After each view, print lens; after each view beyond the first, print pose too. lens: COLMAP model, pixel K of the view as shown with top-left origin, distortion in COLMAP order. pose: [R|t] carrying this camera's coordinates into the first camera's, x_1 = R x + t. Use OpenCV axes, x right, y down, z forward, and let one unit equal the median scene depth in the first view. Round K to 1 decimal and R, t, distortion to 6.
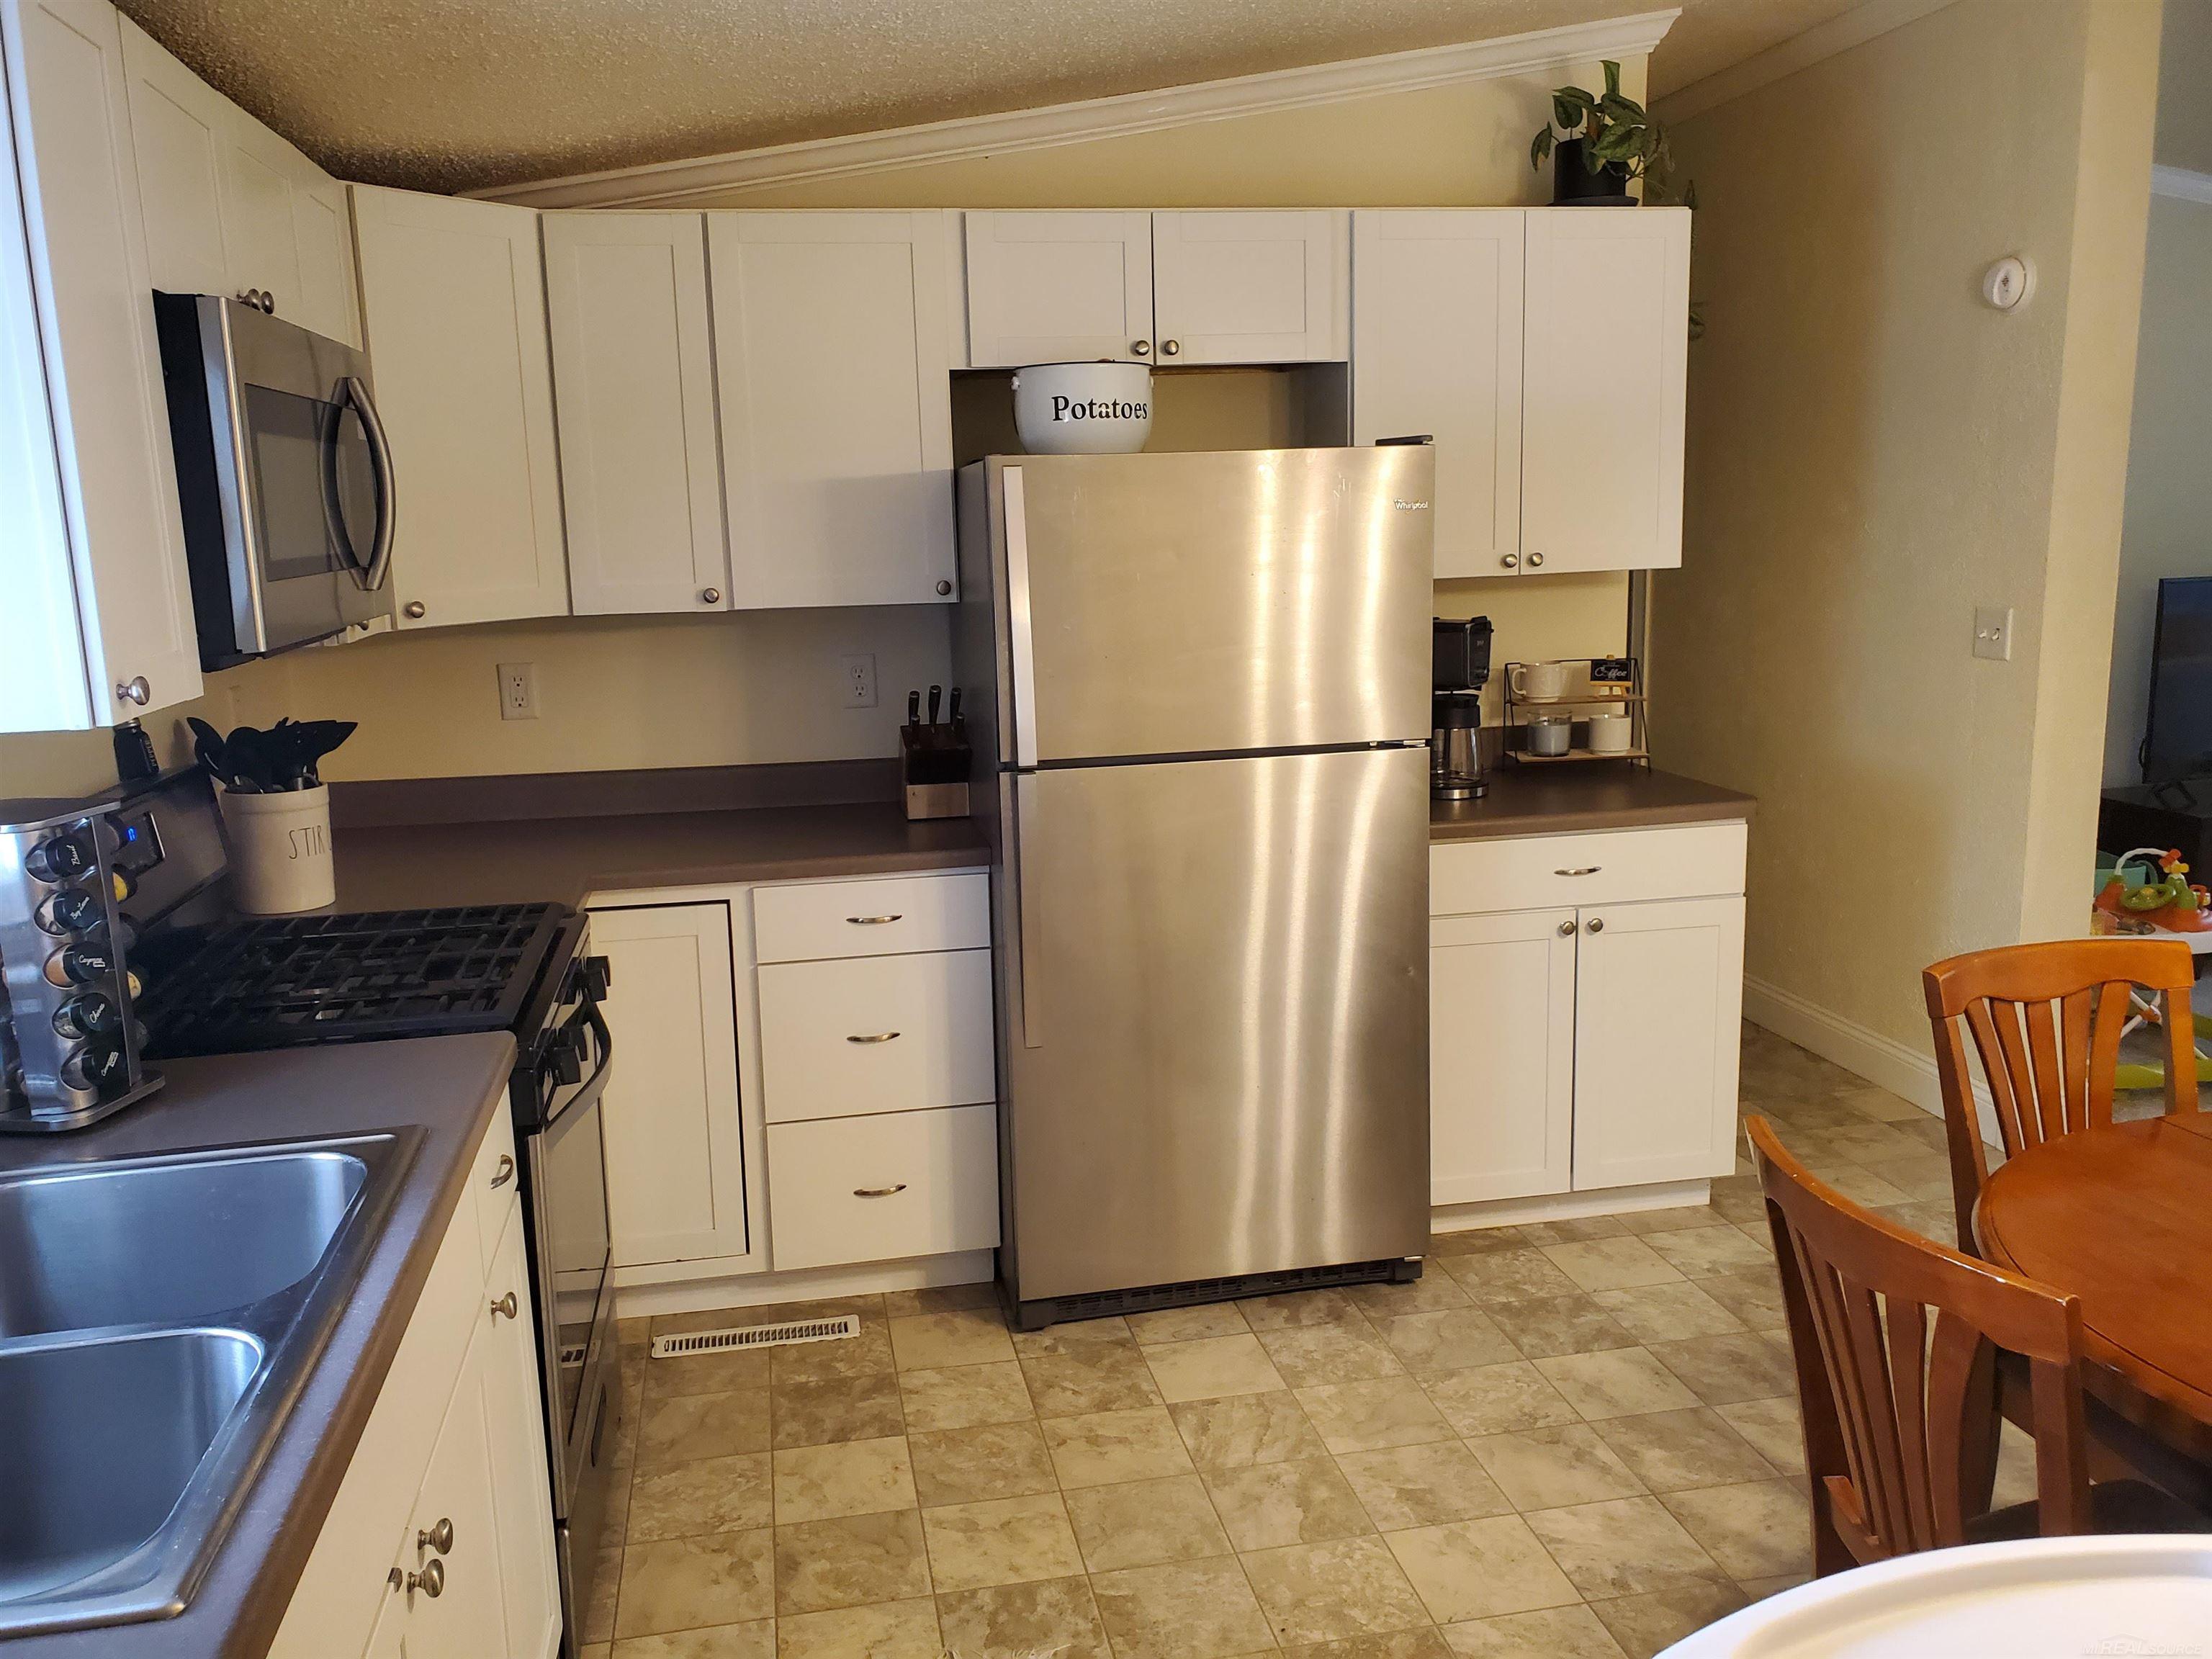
lens RADIAL K [[1782.3, 0, 1102.3], [0, 1782.3, 829.1], [0, 0, 1]] dist [0.002996, 0.001673]
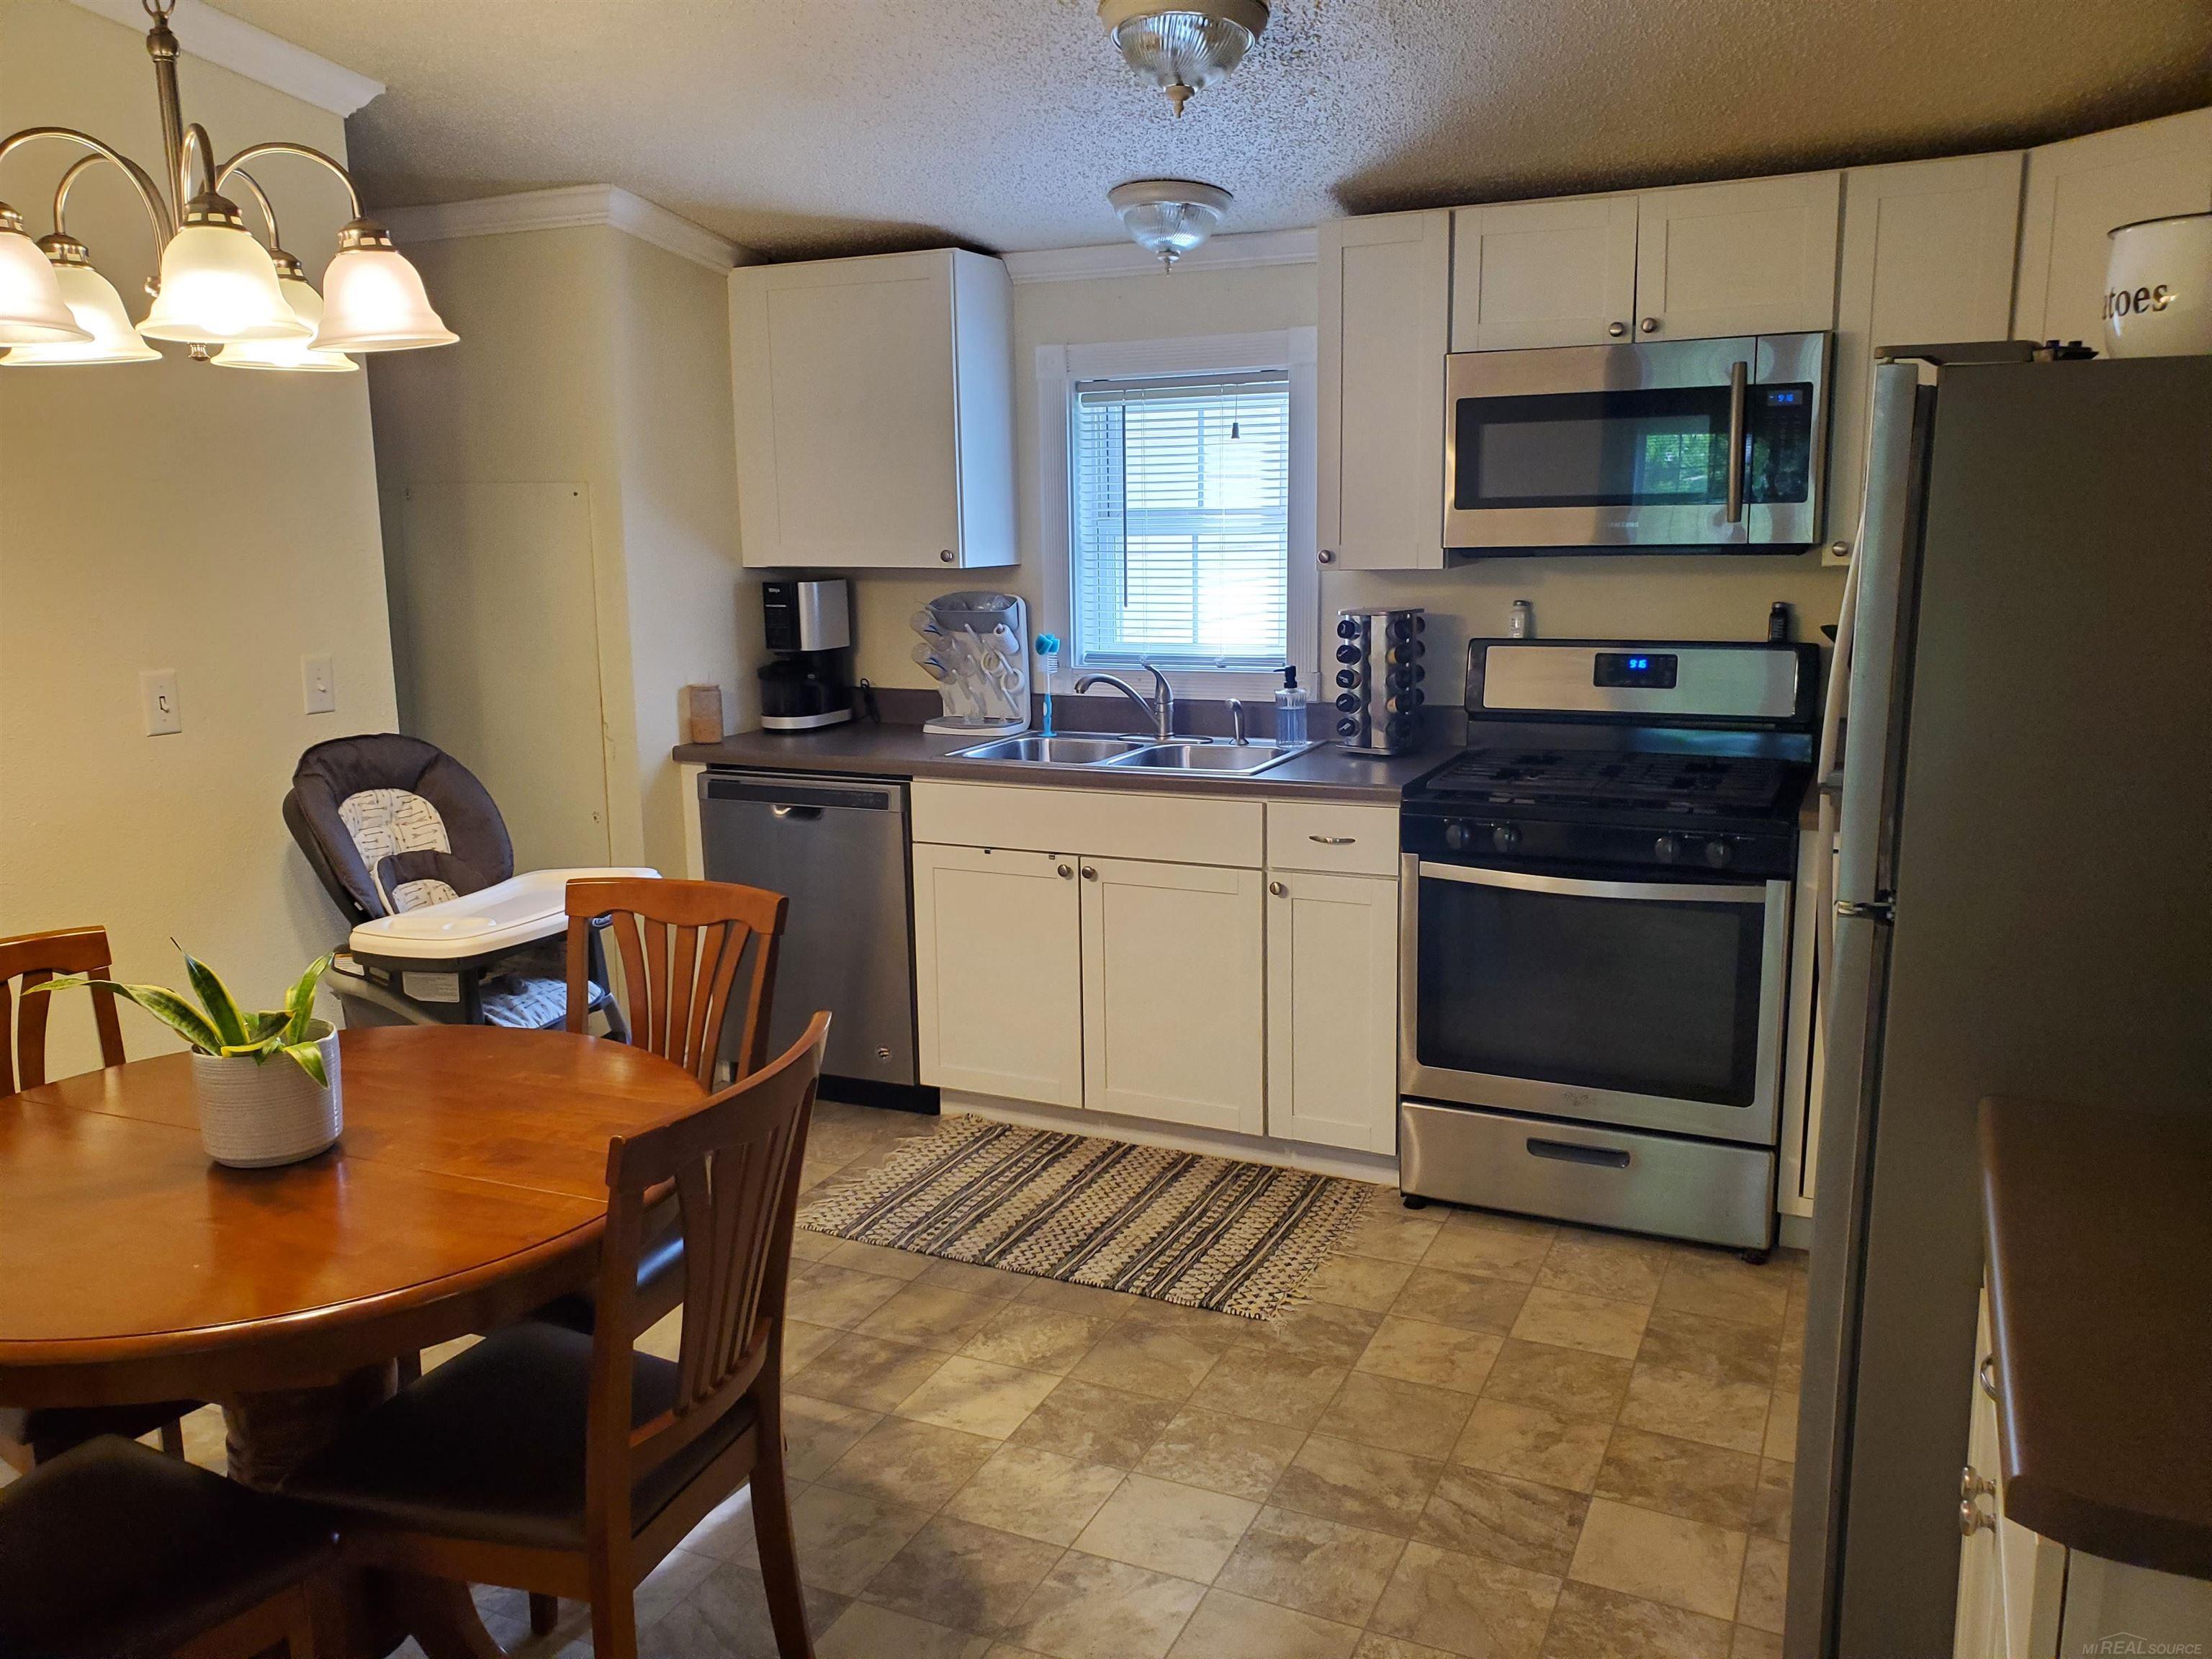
lens RADIAL K [[1682.1, 0, 1080.6], [0, 1682.1, 831.6], [0, 0, 1]] dist [0.002627, 0.003896]
pose [[-0.597899, 0.195186, -0.777444, 0.865586], [-0.112435, 0.939889, 0.322438, -0.259098], [0.793647, 0.280197, -0.540013, 1.286529]]
